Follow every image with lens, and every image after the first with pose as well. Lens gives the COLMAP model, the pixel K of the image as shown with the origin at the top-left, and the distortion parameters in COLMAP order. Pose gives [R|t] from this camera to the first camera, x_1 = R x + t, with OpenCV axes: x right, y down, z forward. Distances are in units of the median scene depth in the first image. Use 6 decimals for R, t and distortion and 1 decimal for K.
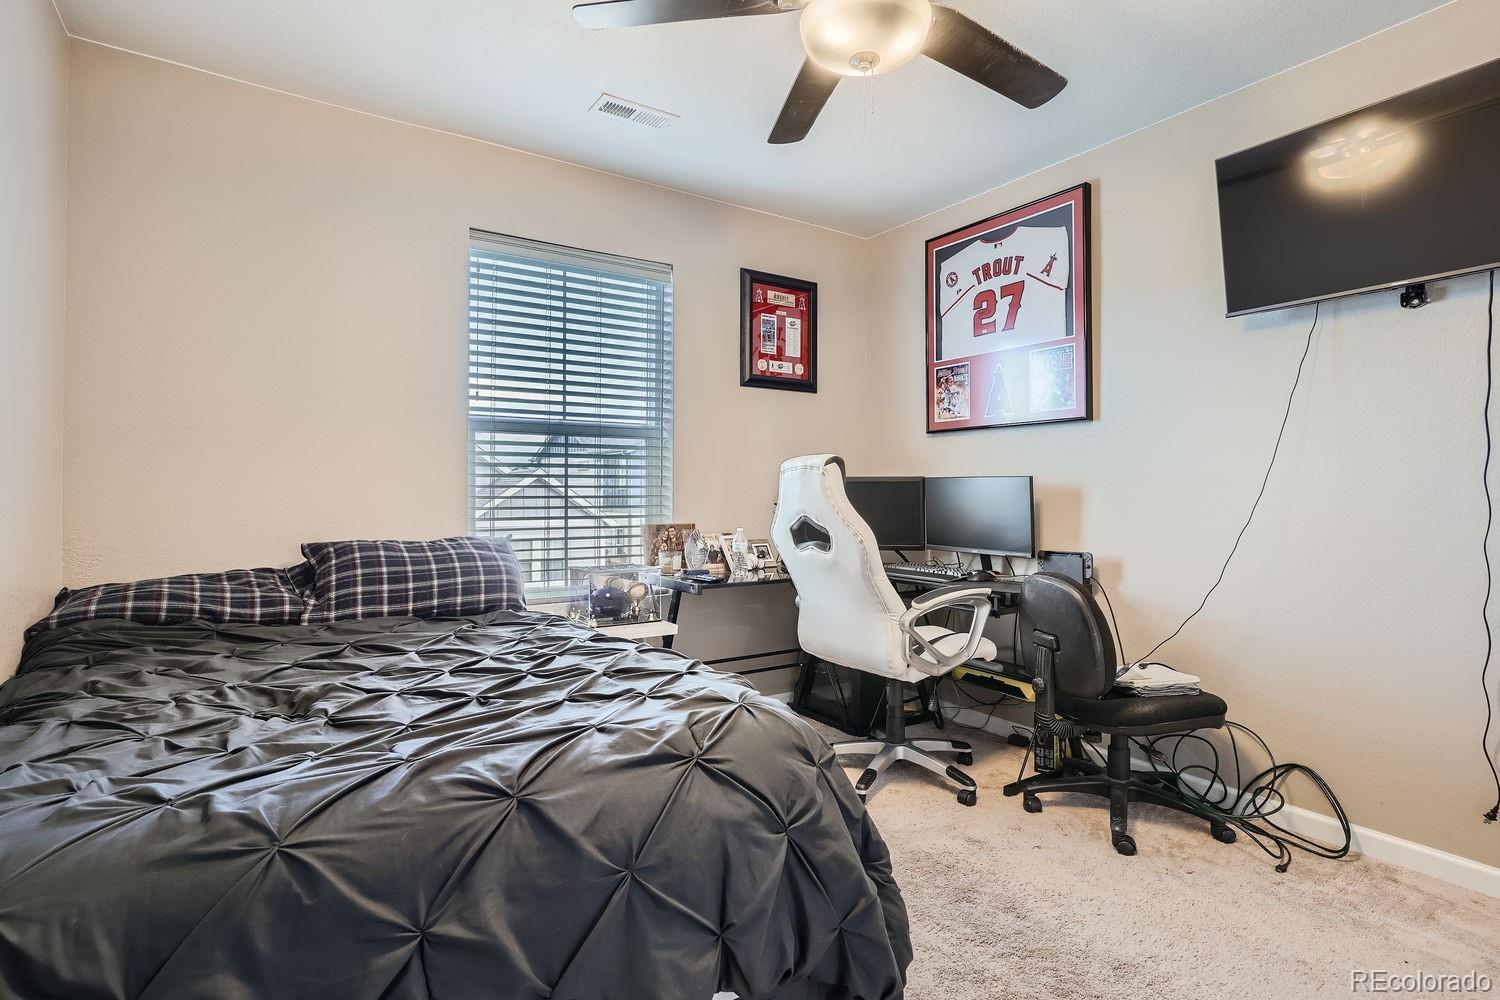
lens RADIAL K [[729.1, 0, 763.5], [0, 729.1, 489.8], [0, 0, 1]] dist [-0.038123, 0.014739]
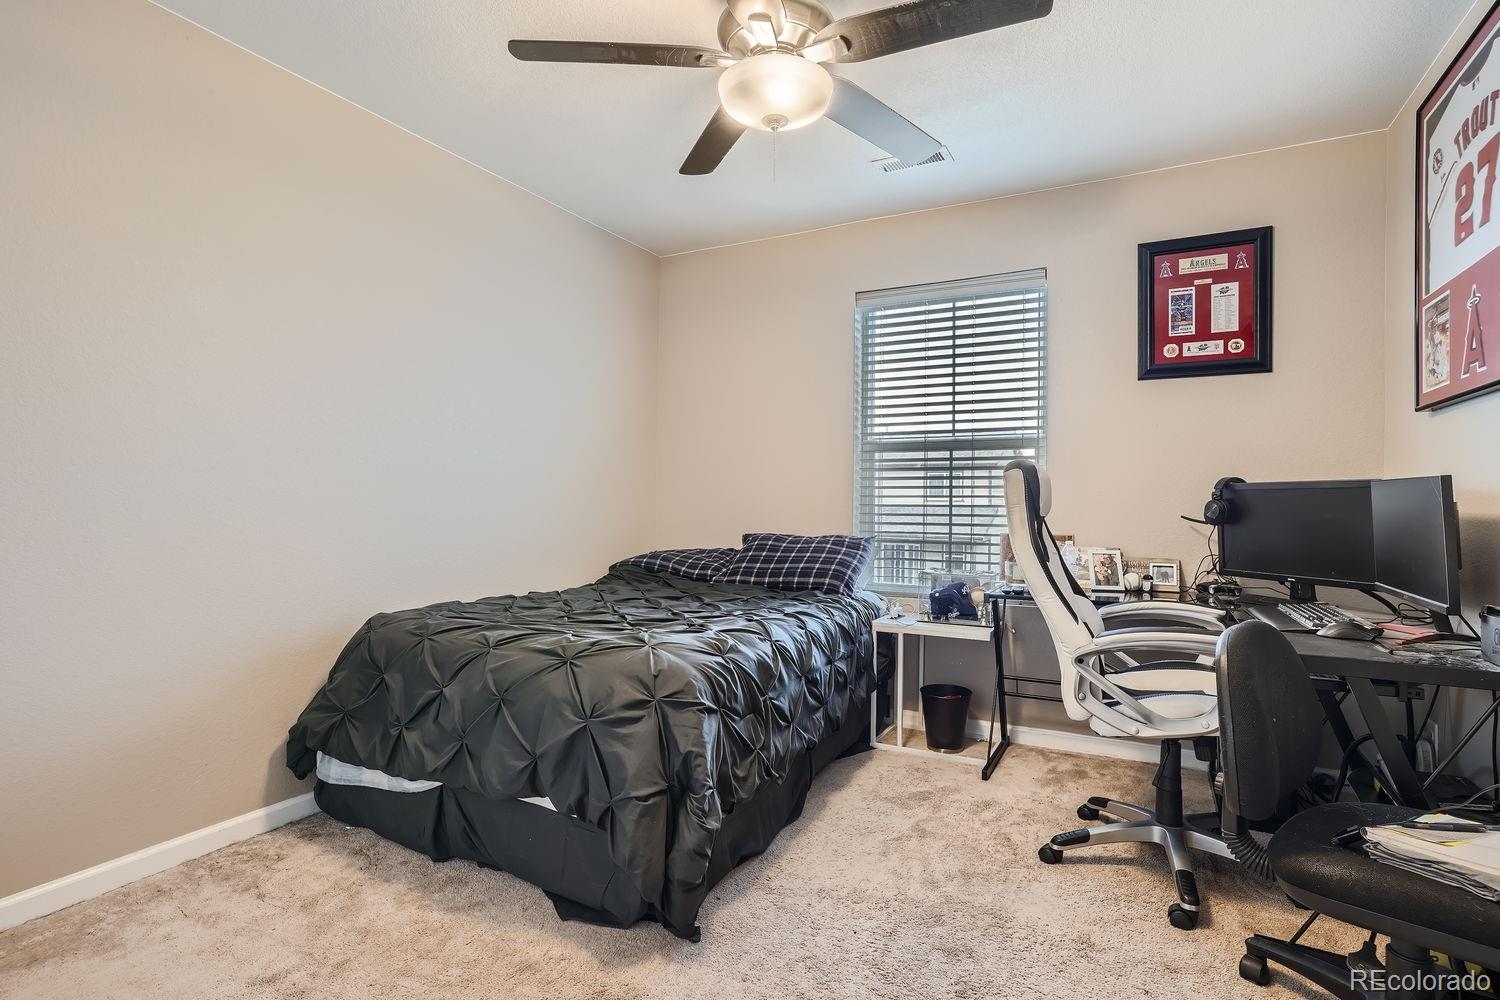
lens RADIAL K [[729.1, 0, 763.7], [0, 729.1, 499.0], [0, 0, 1]] dist [-0.038123, 0.014739]
pose [[0.478496, -0.002356, -0.878087, 0.523009], [-0.003756, 0.999982, -0.004730, 0.004798], [0.878082, 0.005561, 0.478478, 0.202446]]
